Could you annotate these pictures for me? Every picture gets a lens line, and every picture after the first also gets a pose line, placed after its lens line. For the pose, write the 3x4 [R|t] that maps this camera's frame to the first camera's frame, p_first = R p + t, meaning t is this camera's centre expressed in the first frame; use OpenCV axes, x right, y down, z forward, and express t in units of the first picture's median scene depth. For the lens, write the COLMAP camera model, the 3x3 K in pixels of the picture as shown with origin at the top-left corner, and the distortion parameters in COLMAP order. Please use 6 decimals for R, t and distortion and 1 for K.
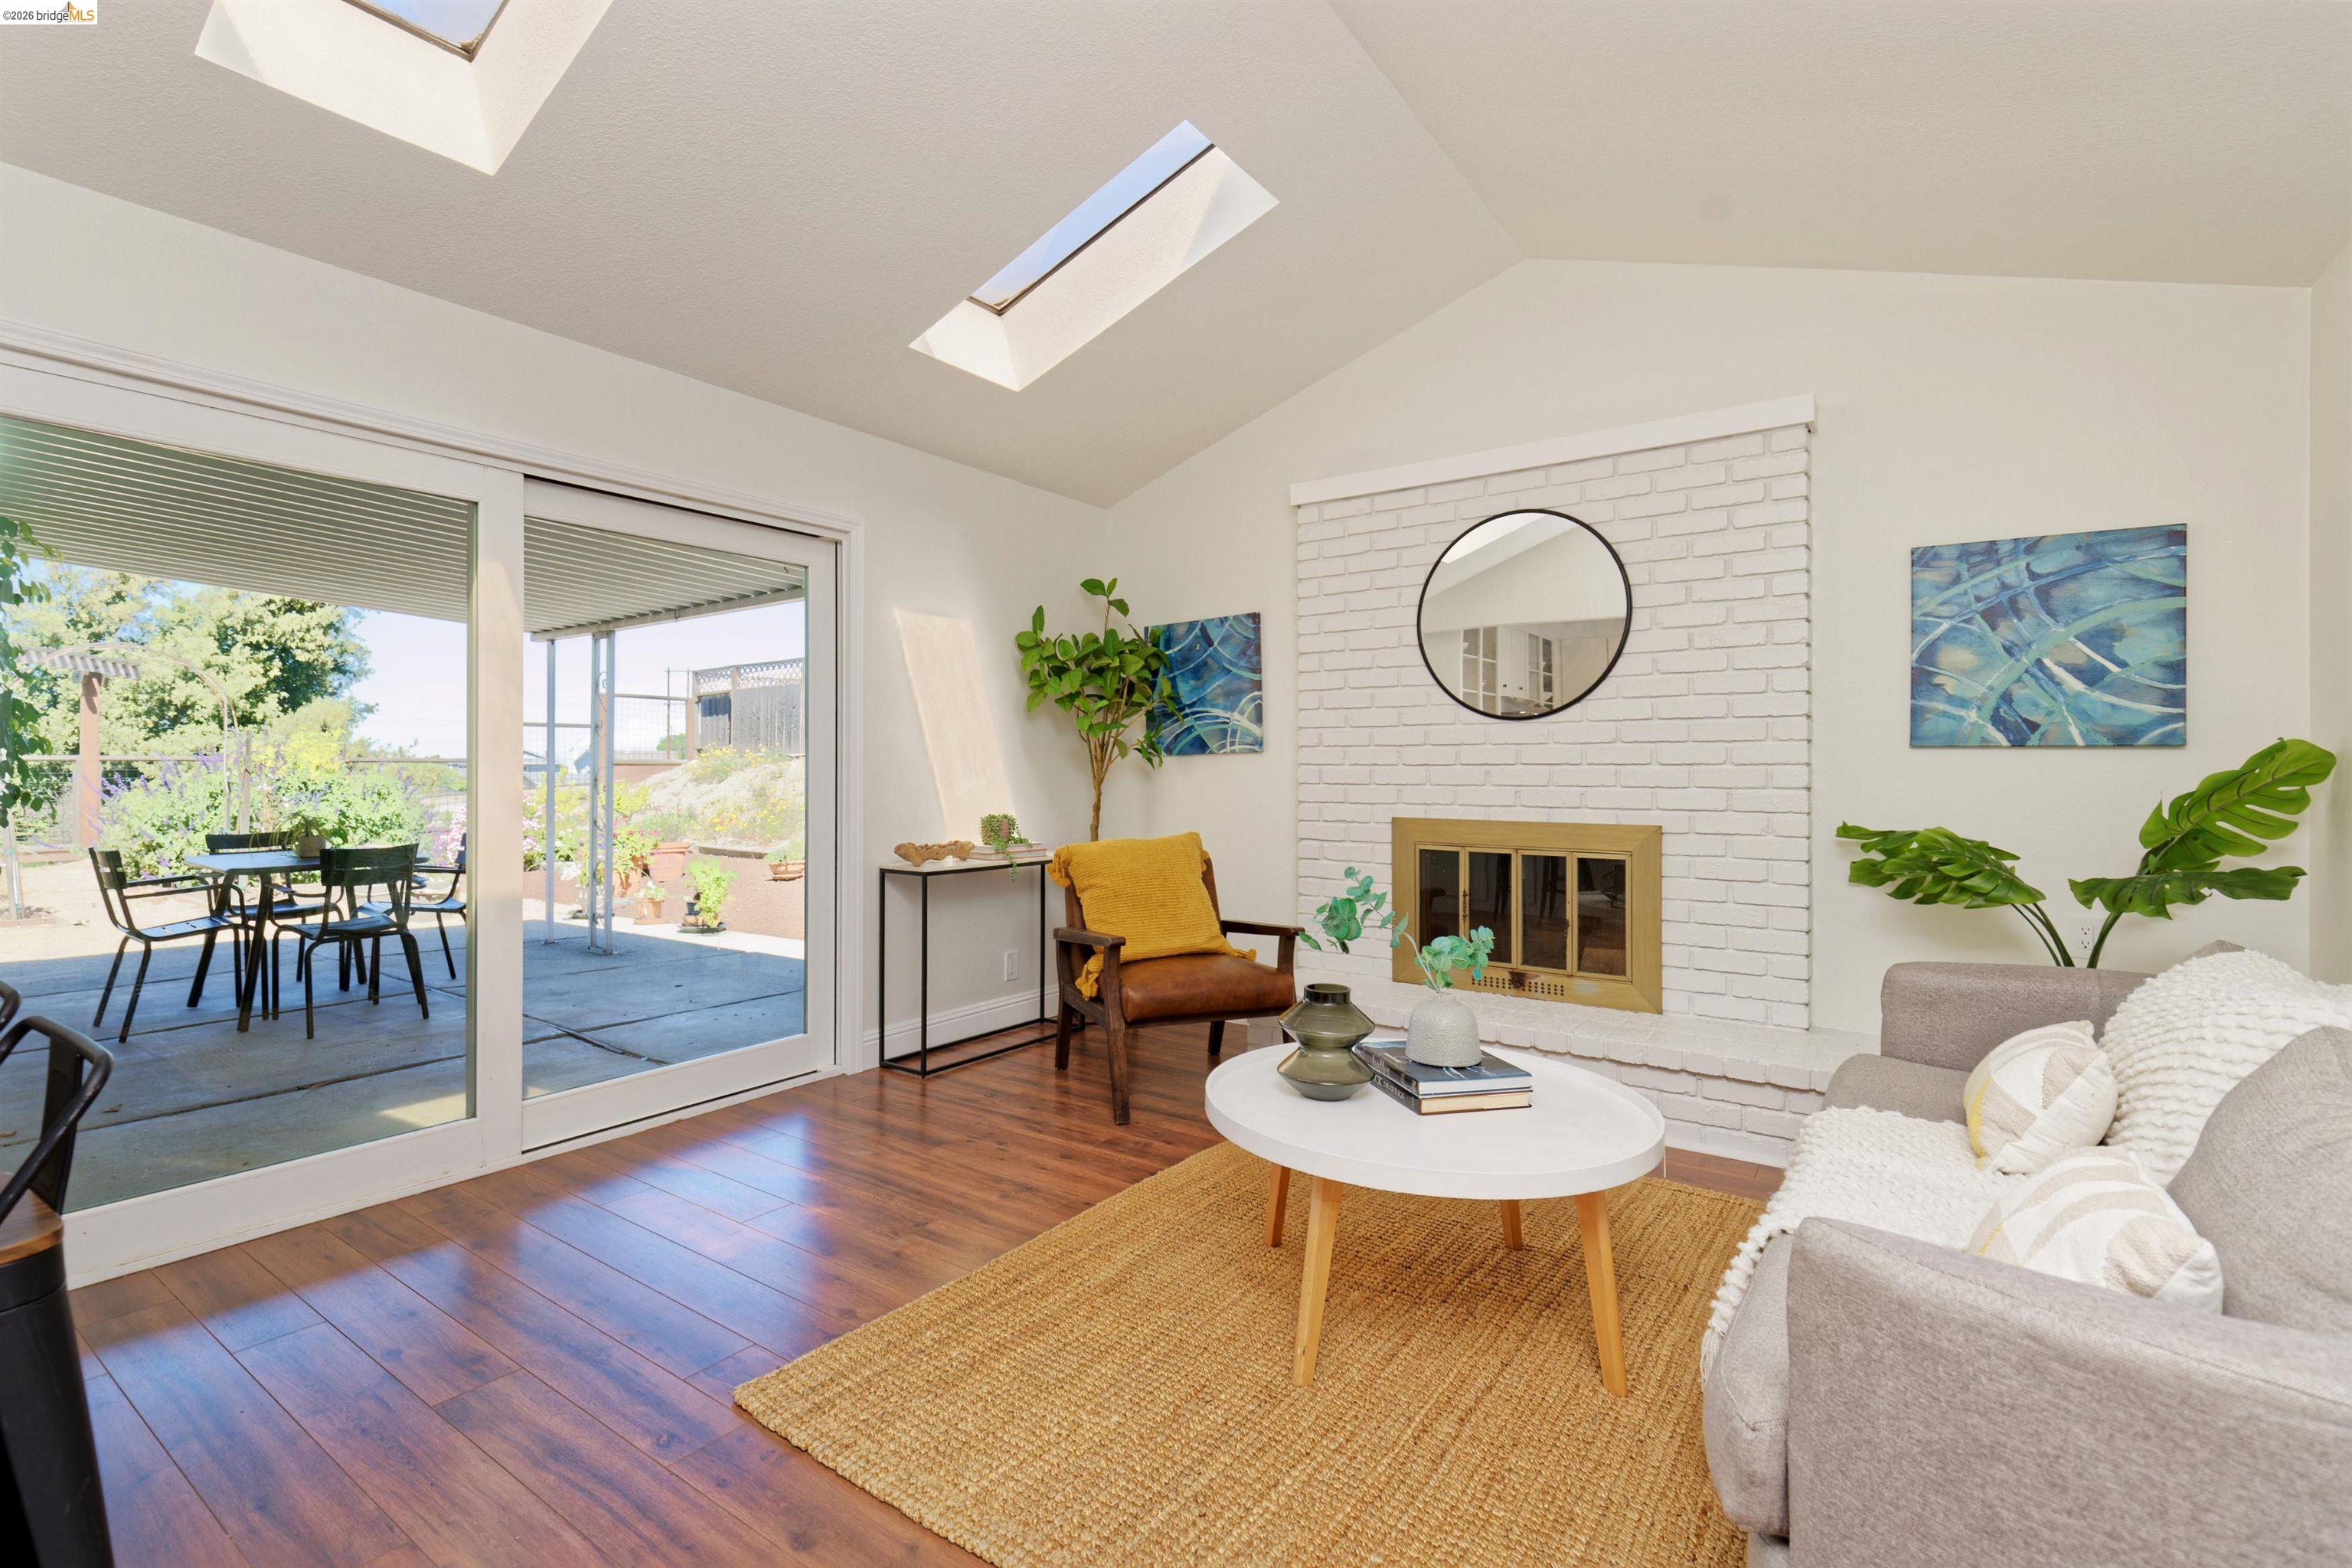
lens RADIAL K [[1052.0, 0, 1156.1], [0, 1052.0, 780.7], [0, 0, 1]] dist [0.002505, 0.000708]
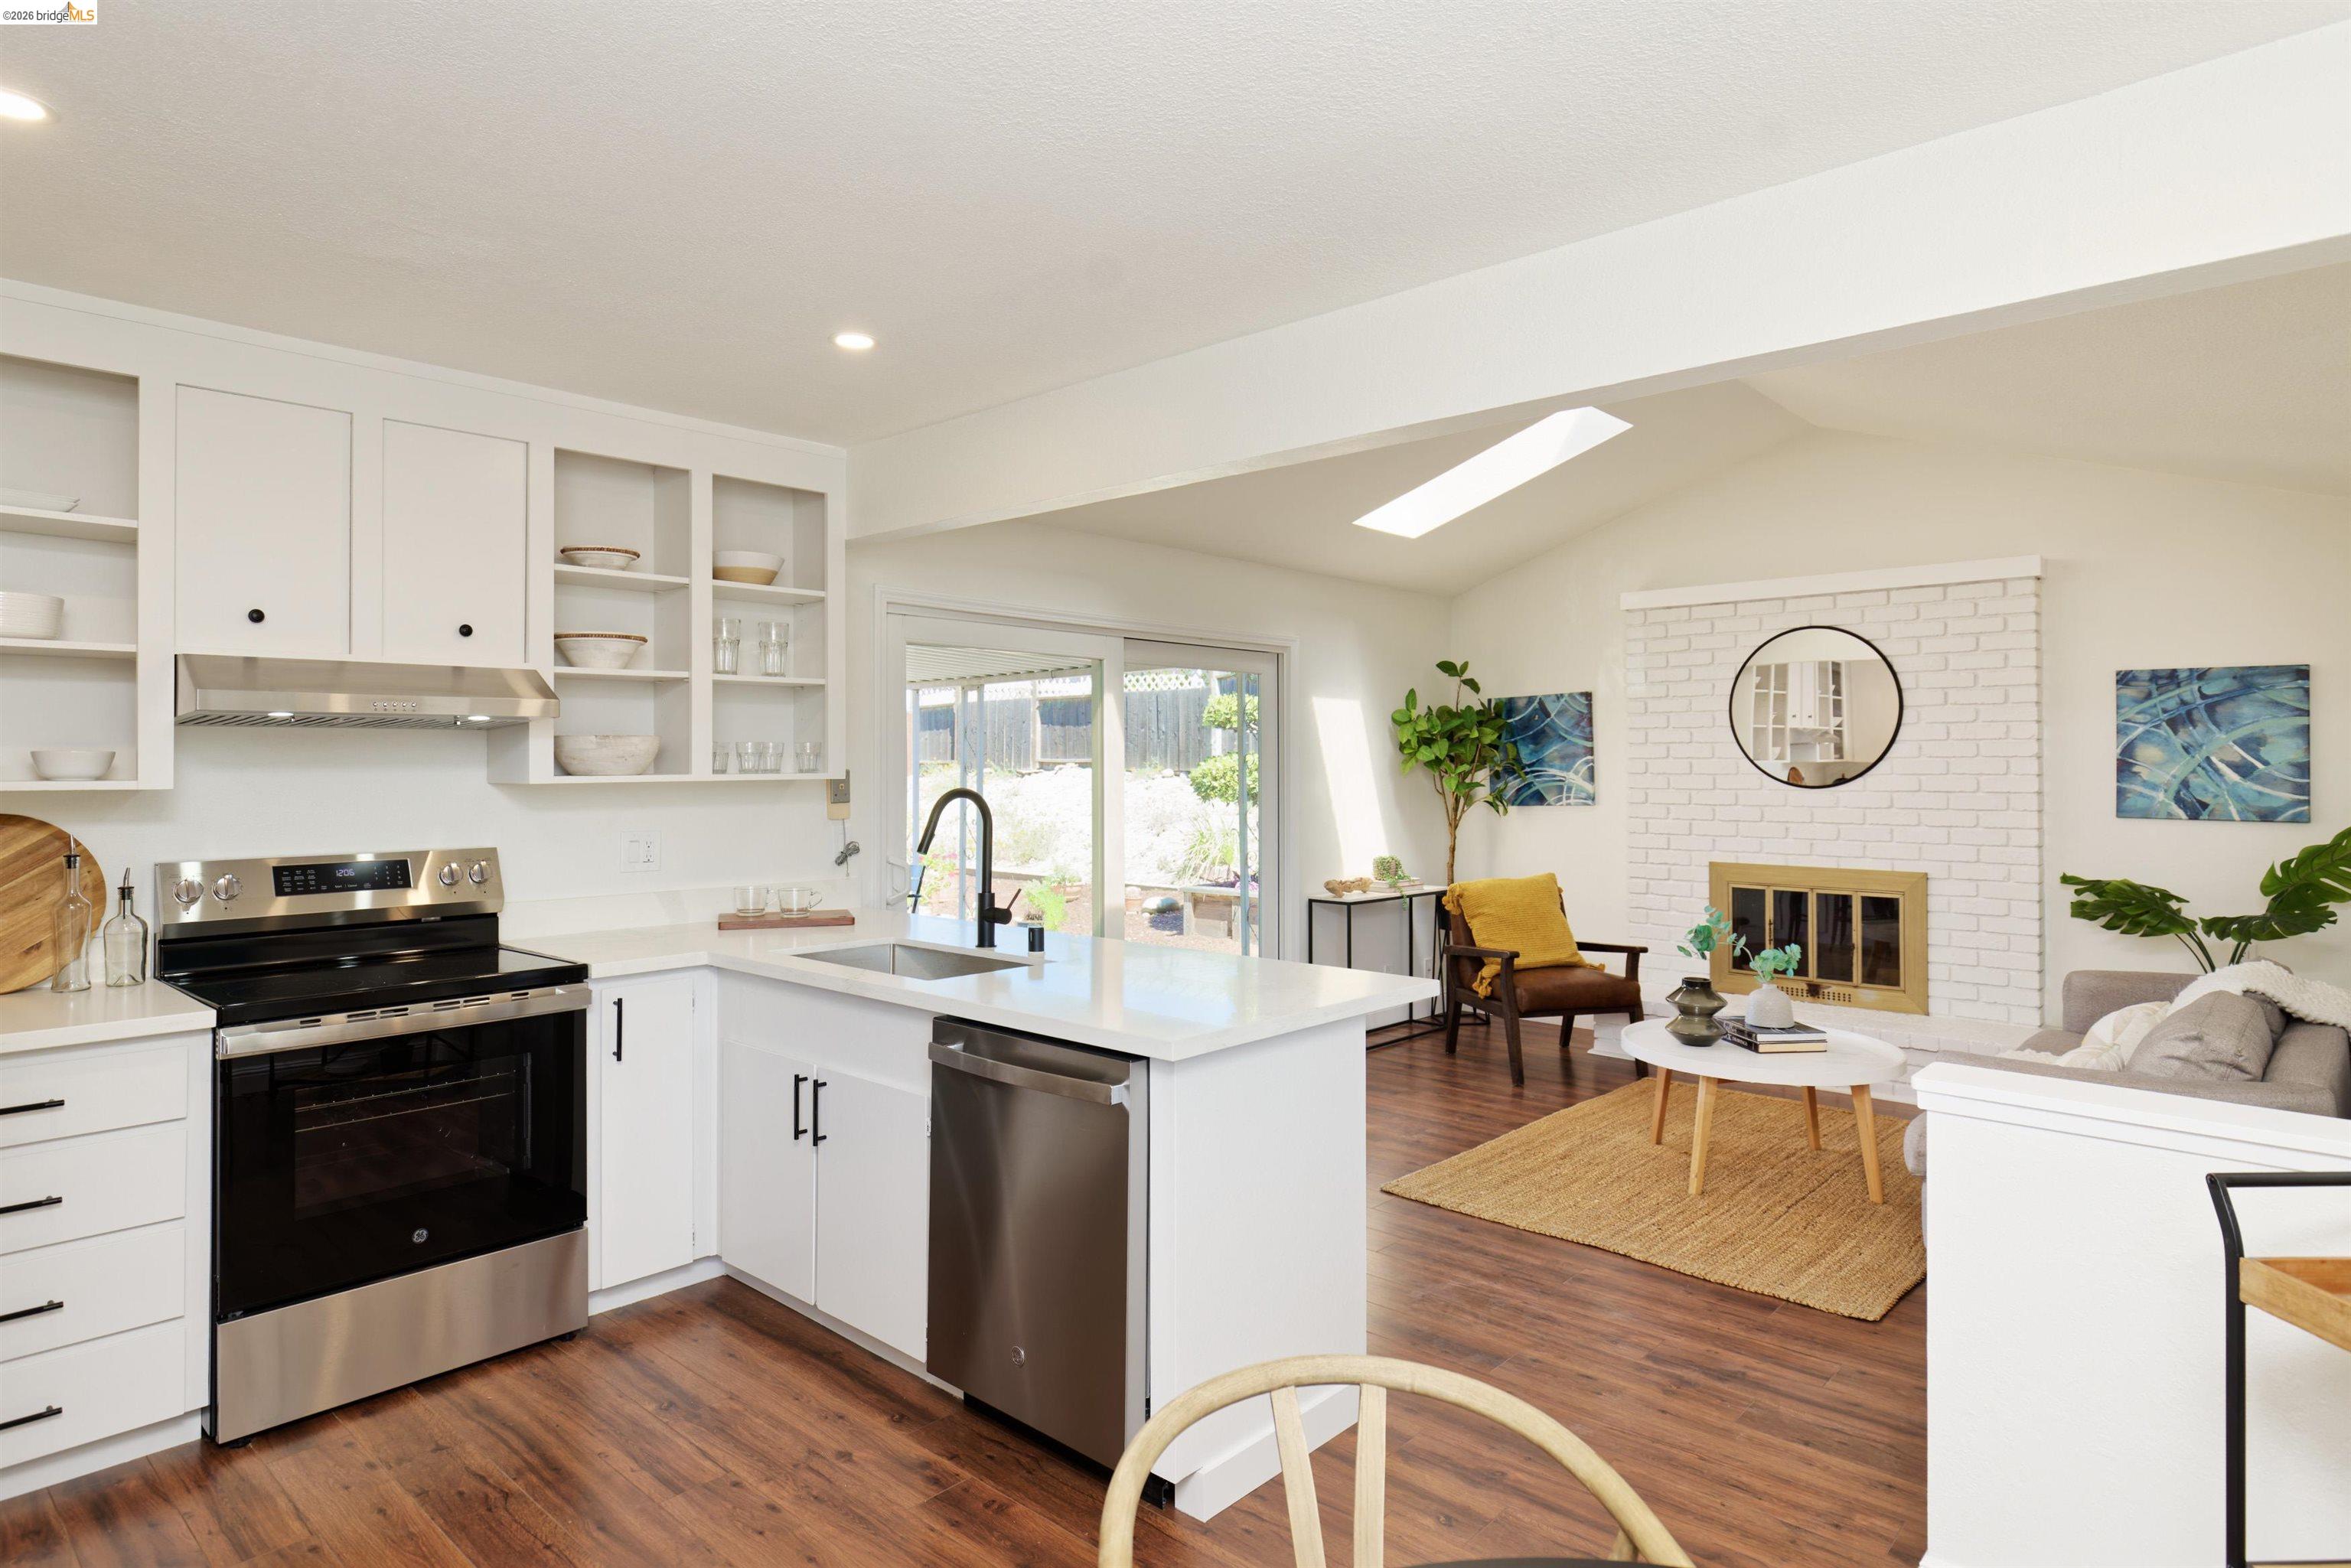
lens RADIAL K [[1360.3, 0, 1169.7], [0, 1360.3, 756.9], [0, 0, 1]] dist [0.005049, -0.000641]
pose [[0.994750, -0.003119, -0.102283, -0.254042], [0.002195, 0.999956, -0.009146, -0.077864], [0.102307, 0.008873, 0.994713, -0.700086]]
